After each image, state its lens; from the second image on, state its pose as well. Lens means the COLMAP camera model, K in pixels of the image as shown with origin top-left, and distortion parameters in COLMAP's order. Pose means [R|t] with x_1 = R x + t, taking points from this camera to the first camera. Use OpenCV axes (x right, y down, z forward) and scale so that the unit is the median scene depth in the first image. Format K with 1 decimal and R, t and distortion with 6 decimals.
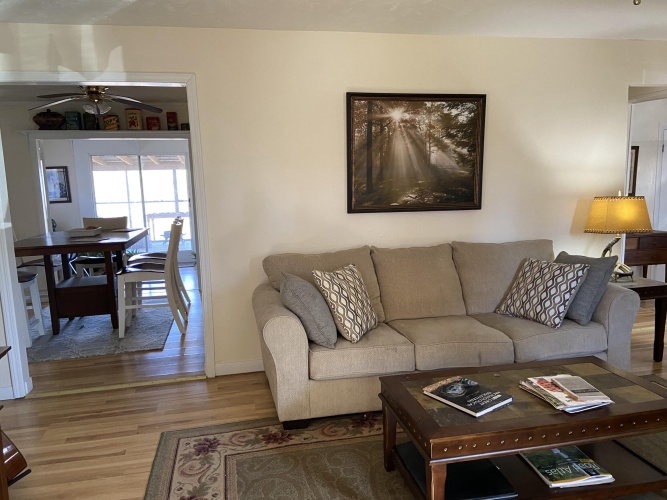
lens RADIAL K [[503.8, 0, 334.4], [0, 503.8, 250.1], [0, 0, 1]] dist [0.036706, -0.003181]
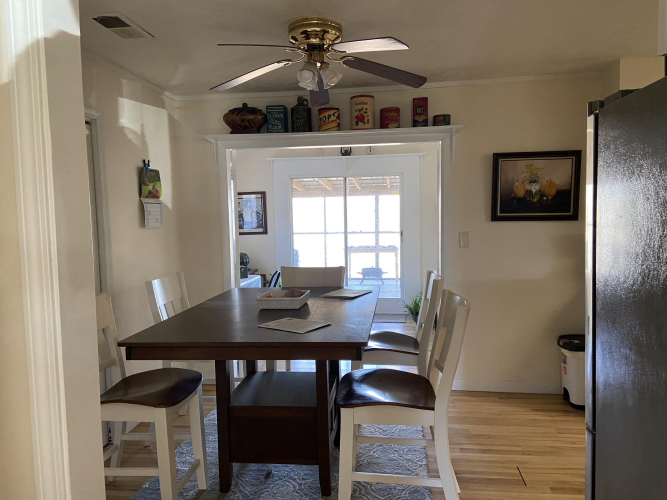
lens RADIAL K [[503.8, 0, 336.7], [0, 503.8, 251.5], [0, 0, 1]] dist [0.036706, -0.003181]
pose [[0.942851, 0.039041, -0.330919, -0.123941], [-0.054852, 0.997749, -0.038571, -0.037363], [0.328668, 0.054518, 0.942871, 0.238562]]
